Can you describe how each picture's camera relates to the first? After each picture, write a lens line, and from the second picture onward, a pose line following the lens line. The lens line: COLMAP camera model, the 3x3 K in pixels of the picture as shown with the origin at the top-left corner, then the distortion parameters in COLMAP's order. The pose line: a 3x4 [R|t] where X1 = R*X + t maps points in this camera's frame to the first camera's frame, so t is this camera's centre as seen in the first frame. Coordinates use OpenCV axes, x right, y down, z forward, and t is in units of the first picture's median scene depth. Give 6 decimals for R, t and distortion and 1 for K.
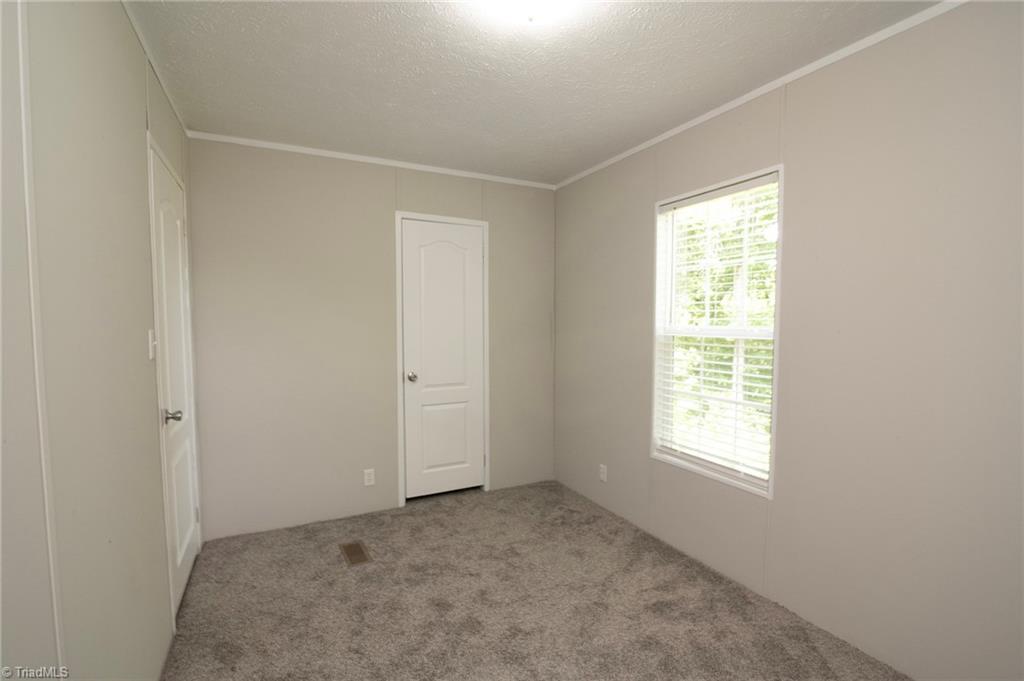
lens RADIAL K [[449.6, 0, 509.3], [0, 449.6, 321.6], [0, 0, 1]] dist [-0.001633, -0.000375]
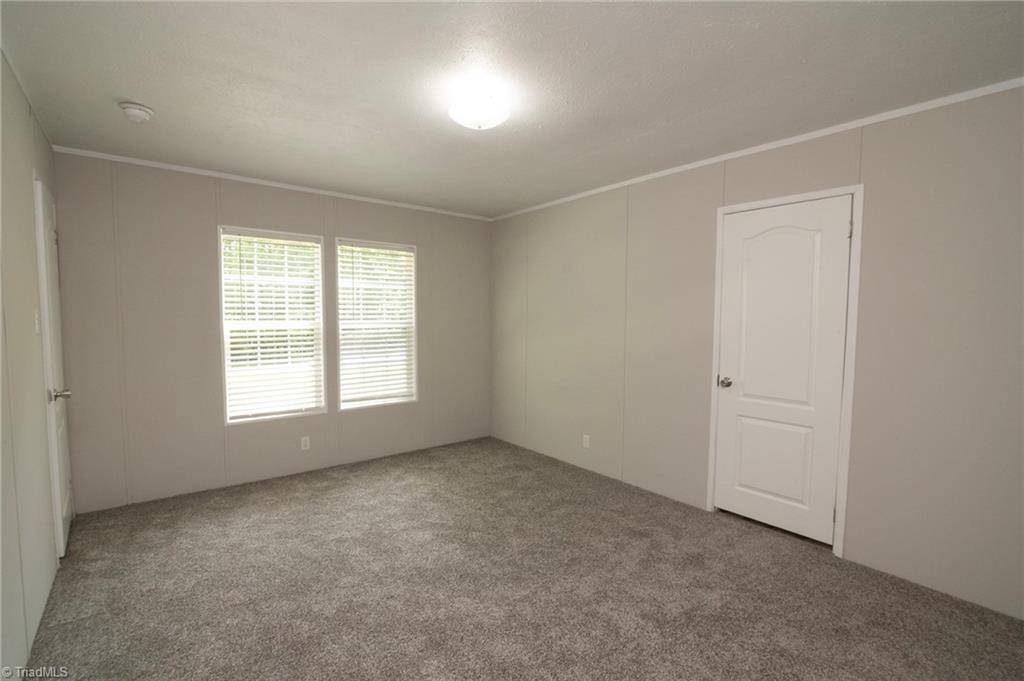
lens RADIAL K [[457.8, 0, 506.0], [0, 457.8, 345.8], [0, 0, 1]] dist [-0.016257, -0.000117]
pose [[0.208923, 0.050402, -0.976632, 0.598753], [-0.034217, 0.998436, 0.044207, 0.021565], [0.977333, 0.024182, 0.210321, 0.340222]]
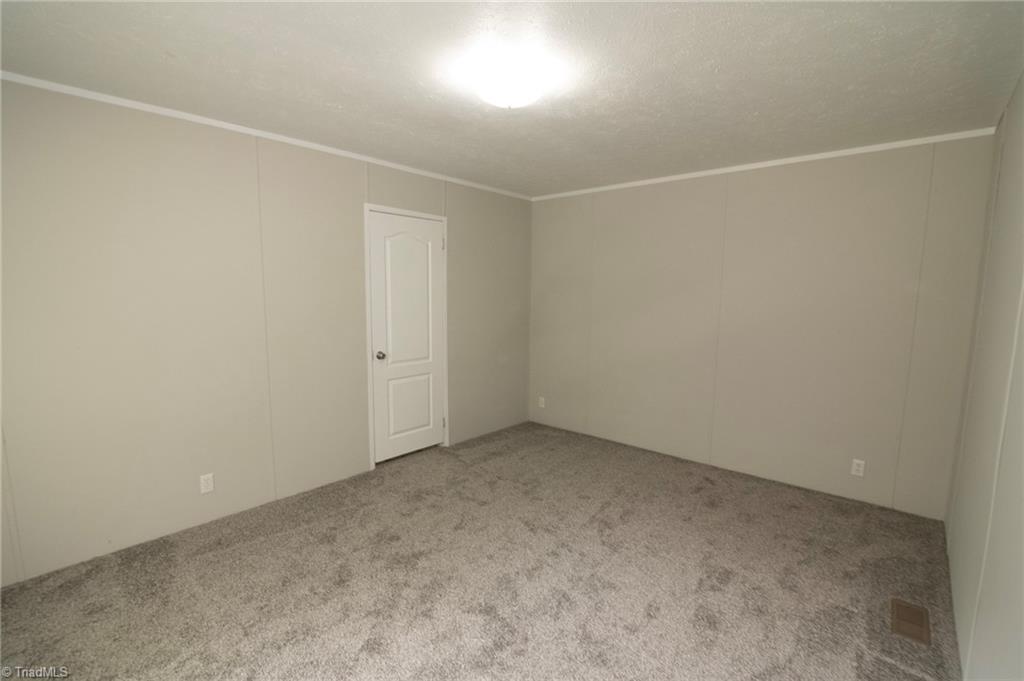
lens RADIAL K [[457.8, 0, 506.0], [0, 457.8, 345.8], [0, 0, 1]] dist [-0.016257, -0.000117]
pose [[0.929944, -0.051301, 0.364105, -0.337949], [0.018374, 0.995466, 0.093330, -0.000161], [-0.367242, -0.080101, 0.926670, -0.164469]]
